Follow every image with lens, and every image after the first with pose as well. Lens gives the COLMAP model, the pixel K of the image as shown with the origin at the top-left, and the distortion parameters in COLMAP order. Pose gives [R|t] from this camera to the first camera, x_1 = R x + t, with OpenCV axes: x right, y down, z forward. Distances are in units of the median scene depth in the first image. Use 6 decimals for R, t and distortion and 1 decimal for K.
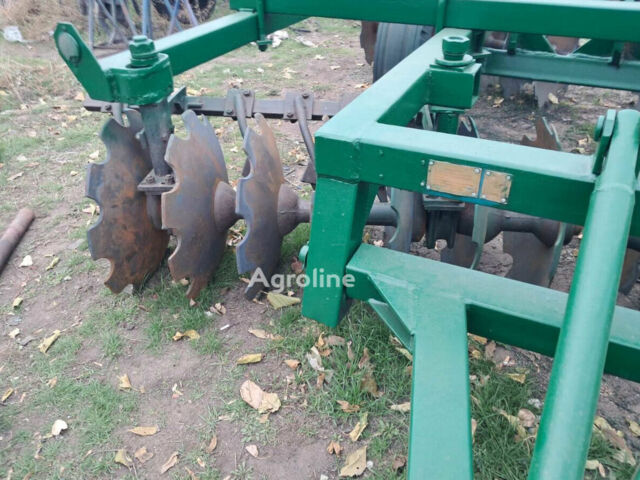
lens RADIAL K [[539.4, 0, 320.0], [0, 539.4, 240.0], [0, 0, 1]] dist [0.119221, -0.124146]
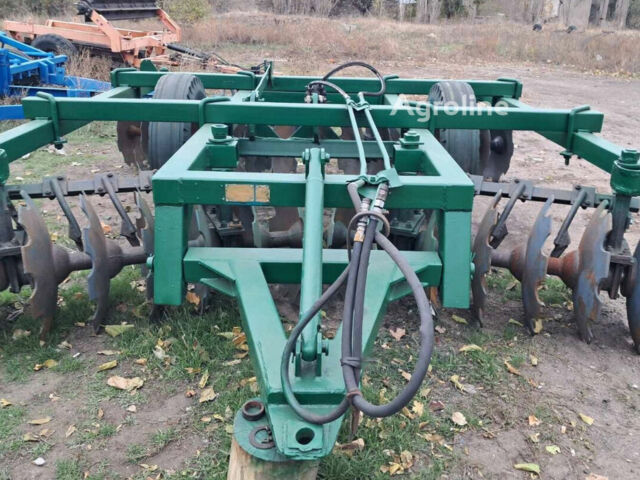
lens RADIAL K [[560.3, 0, 320.0], [0, 560.3, 240.0], [0, 0, 1]] dist [-0.003434, -0.007269]
pose [[0.899183, -0.128166, 0.418381, -0.205942], [0.204346, 0.968471, -0.142502, 0.236585], [-0.386926, 0.213630, 0.897023, -0.482488]]
